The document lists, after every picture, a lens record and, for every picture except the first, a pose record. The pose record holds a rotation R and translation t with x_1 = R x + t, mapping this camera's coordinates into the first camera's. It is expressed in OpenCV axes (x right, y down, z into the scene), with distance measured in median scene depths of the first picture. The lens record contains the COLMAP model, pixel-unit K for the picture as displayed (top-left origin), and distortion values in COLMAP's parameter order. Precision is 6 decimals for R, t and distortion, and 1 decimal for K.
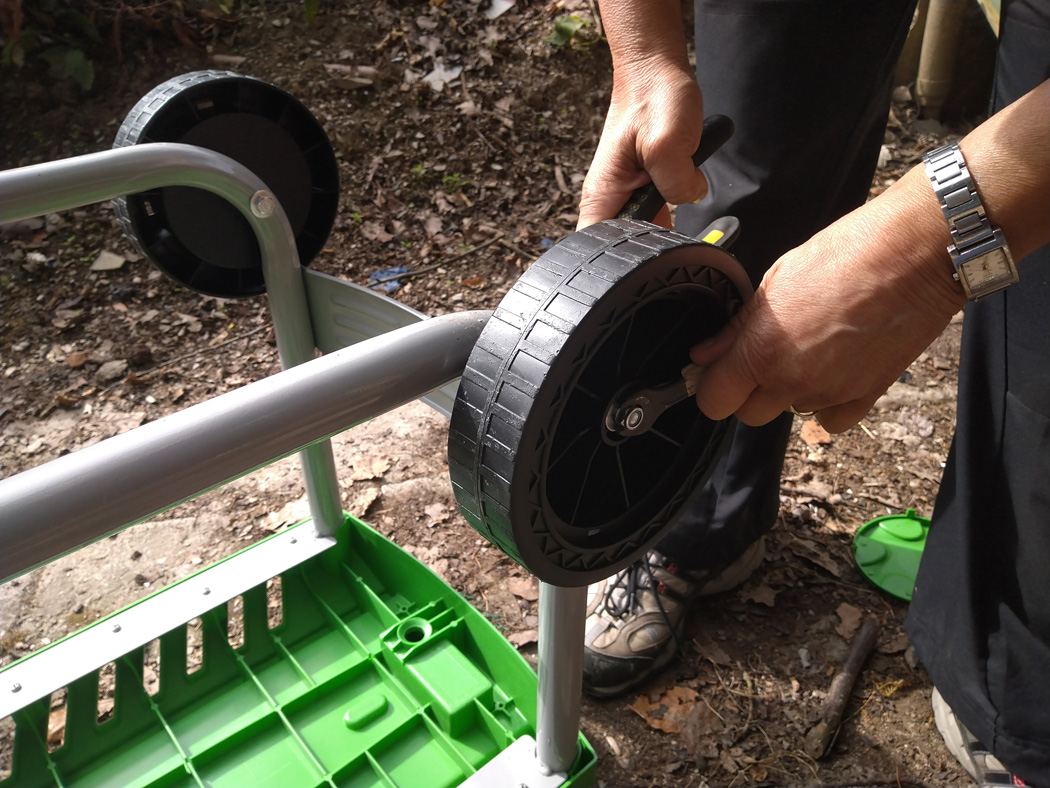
lens RADIAL K [[871.8, 0, 528.7], [0, 871.8, 393.4], [0, 0, 1]] dist [0.011486, -0.012888]
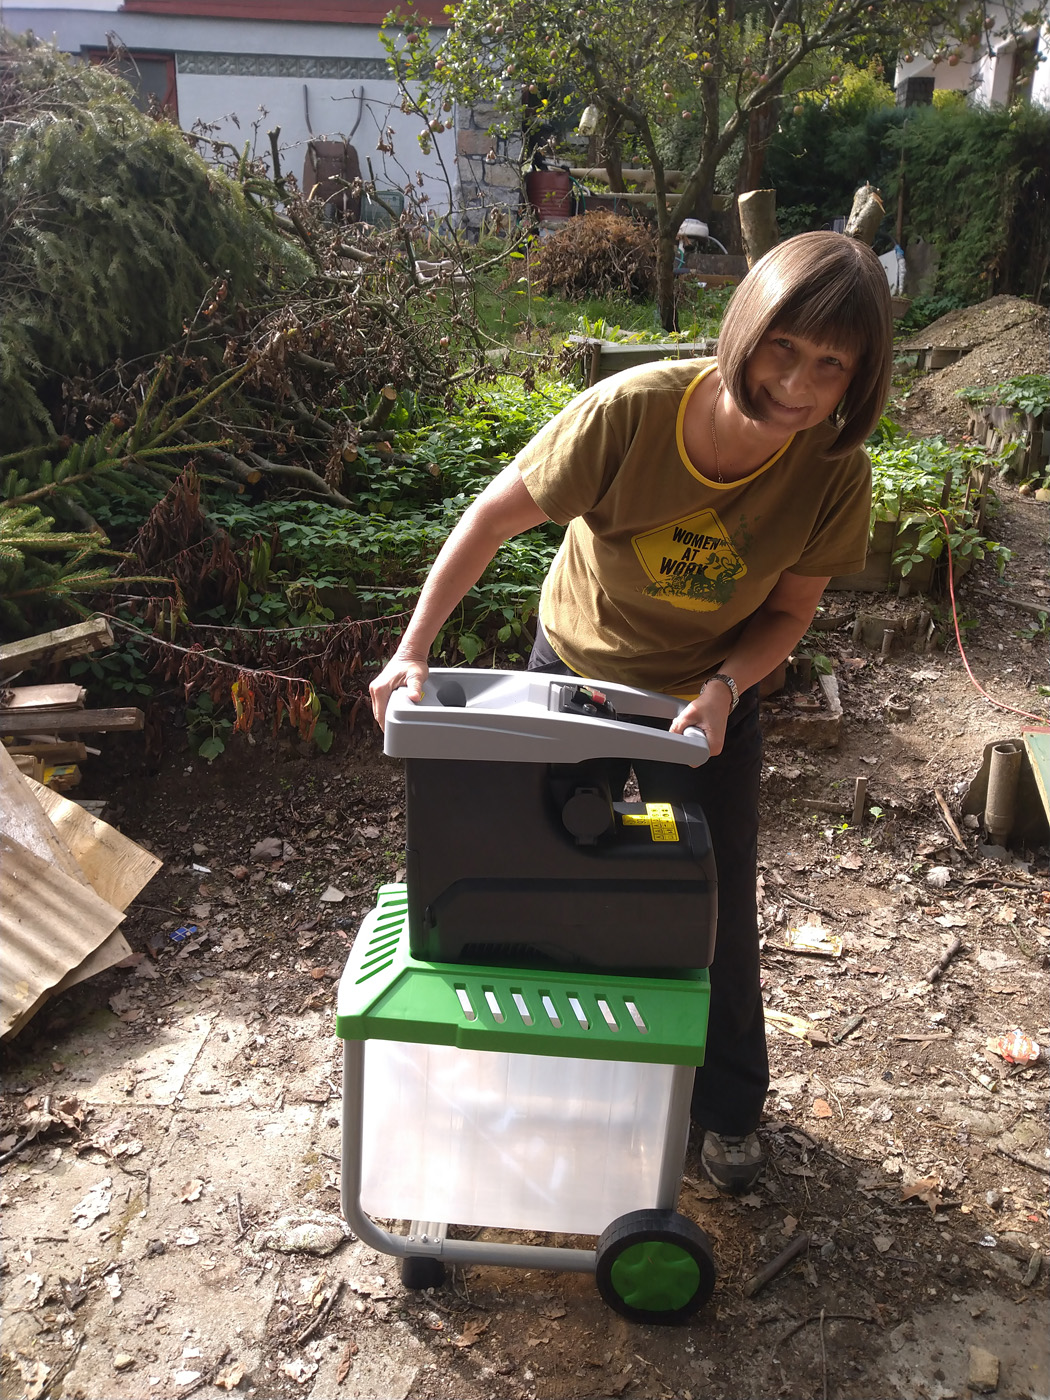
lens RADIAL K [[1162.4, 0, 517.7], [0, 1162.4, 693.7], [0, 0, 1]] dist [0.011486, -0.012888]
pose [[0.985080, 0.112102, -0.130579, 0.007995], [-0.140119, 0.962971, -0.230335, -0.071906], [0.099922, 0.245195, 0.964311, -0.774762]]
